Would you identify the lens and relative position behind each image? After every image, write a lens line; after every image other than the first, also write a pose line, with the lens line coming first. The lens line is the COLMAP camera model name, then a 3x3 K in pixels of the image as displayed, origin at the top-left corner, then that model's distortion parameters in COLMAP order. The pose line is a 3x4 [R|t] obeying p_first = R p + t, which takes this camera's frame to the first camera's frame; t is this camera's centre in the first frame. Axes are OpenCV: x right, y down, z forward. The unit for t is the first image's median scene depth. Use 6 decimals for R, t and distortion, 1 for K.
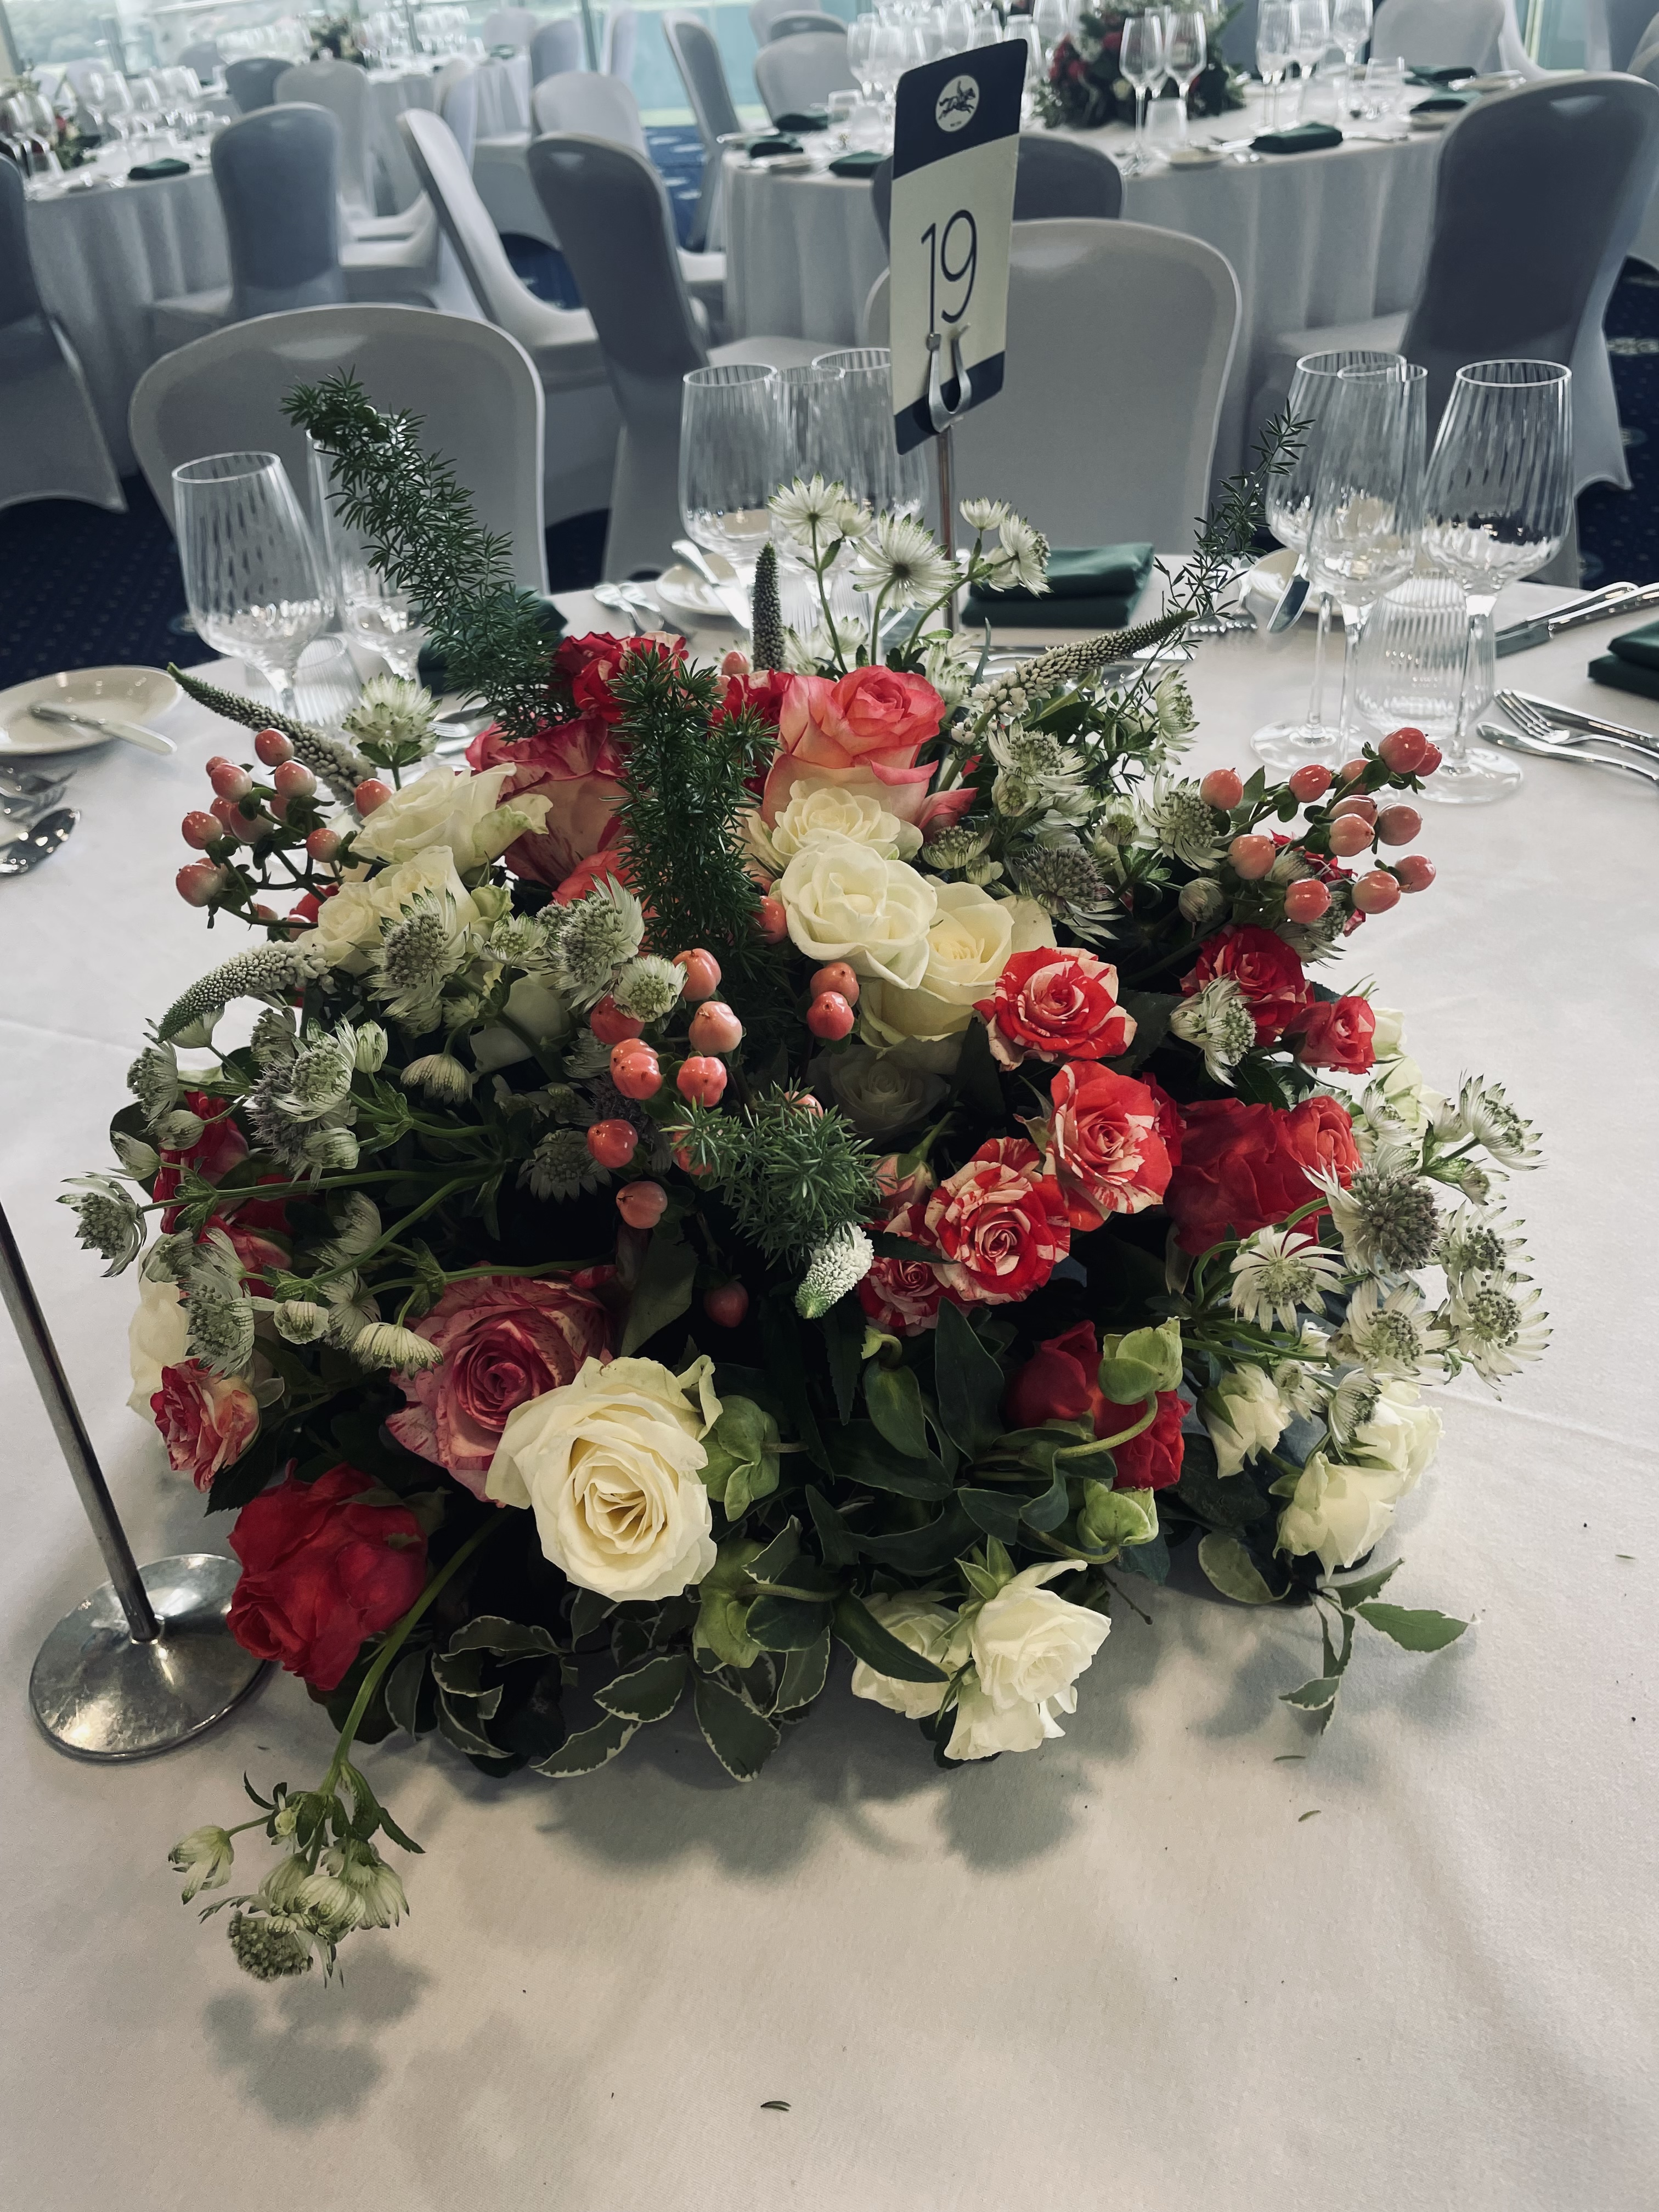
lens RADIAL K [[1811.9, 0, 829.5], [0, 1811.9, 1106.0], [0, 0, 1]] dist [0.057930, -0.204426]
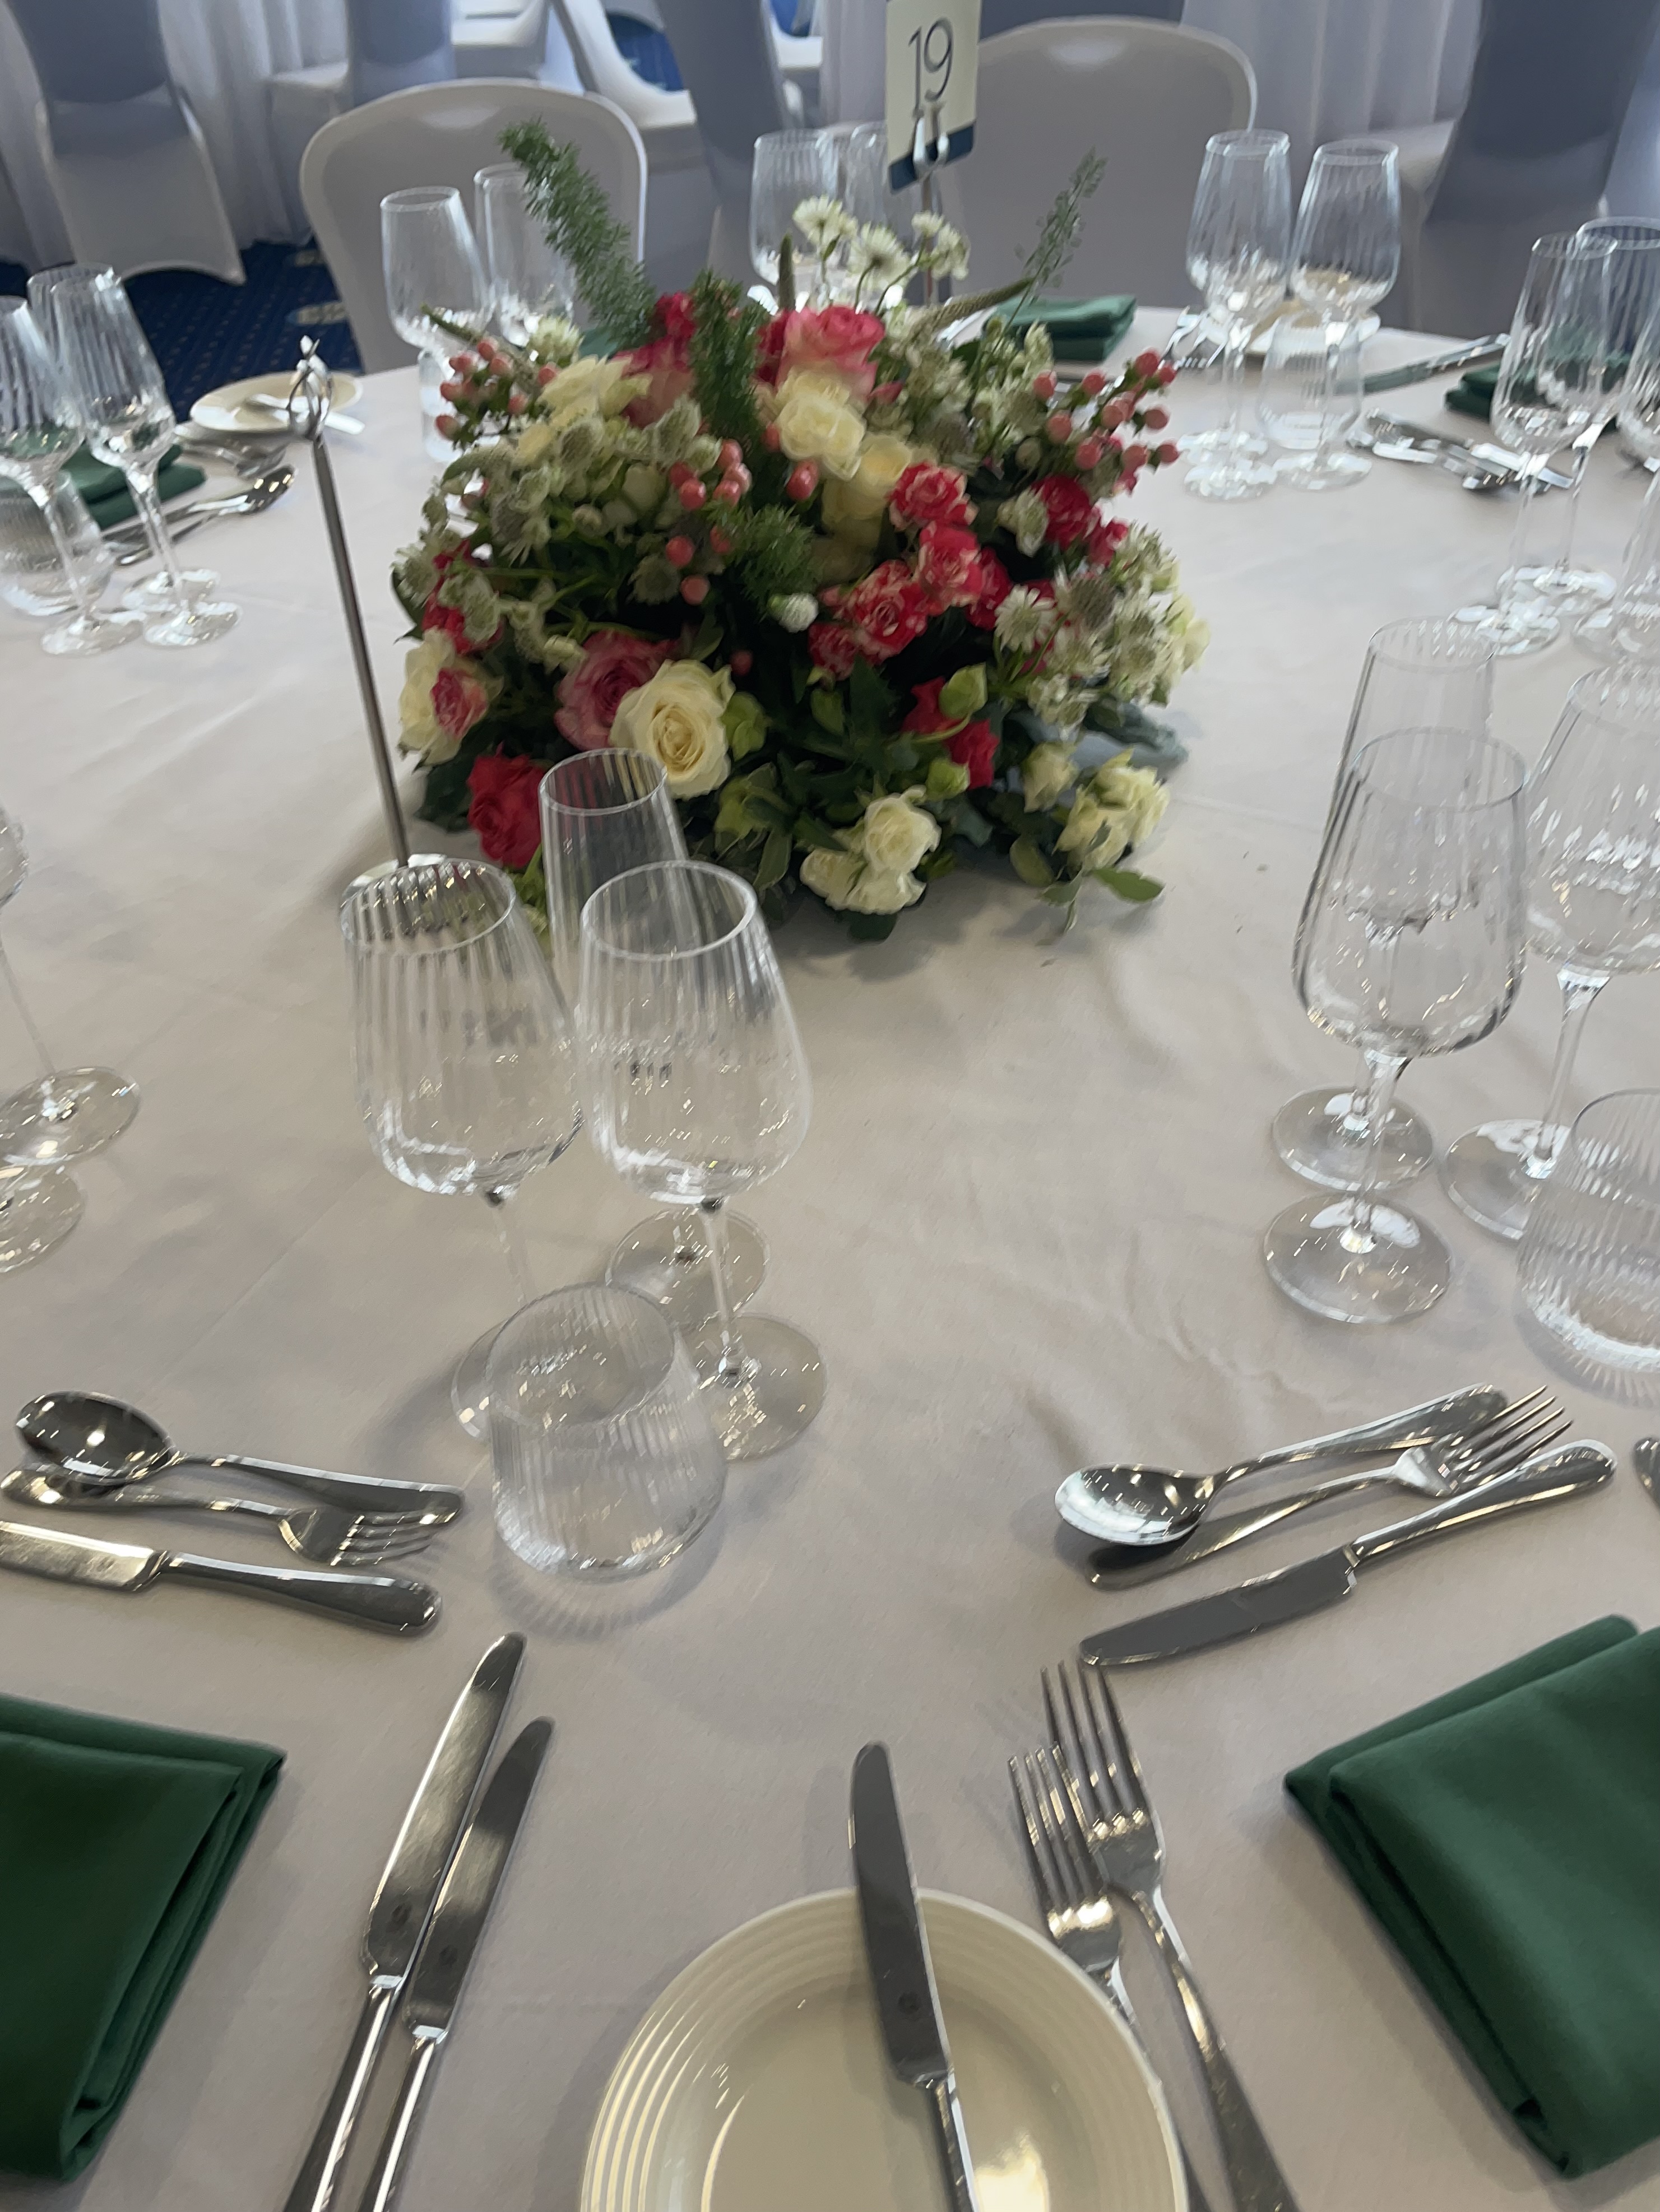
lens RADIAL K [[1708.6, 0, 830.0], [0, 1708.6, 1106.0], [0, 0, 1]] dist [0.053267, -0.145211]
pose [[0.998477, 0.045058, -0.031827, 0.099206], [-0.040926, 0.991895, 0.120288, 0.315526], [0.036989, -0.118802, 0.992229, -0.697028]]
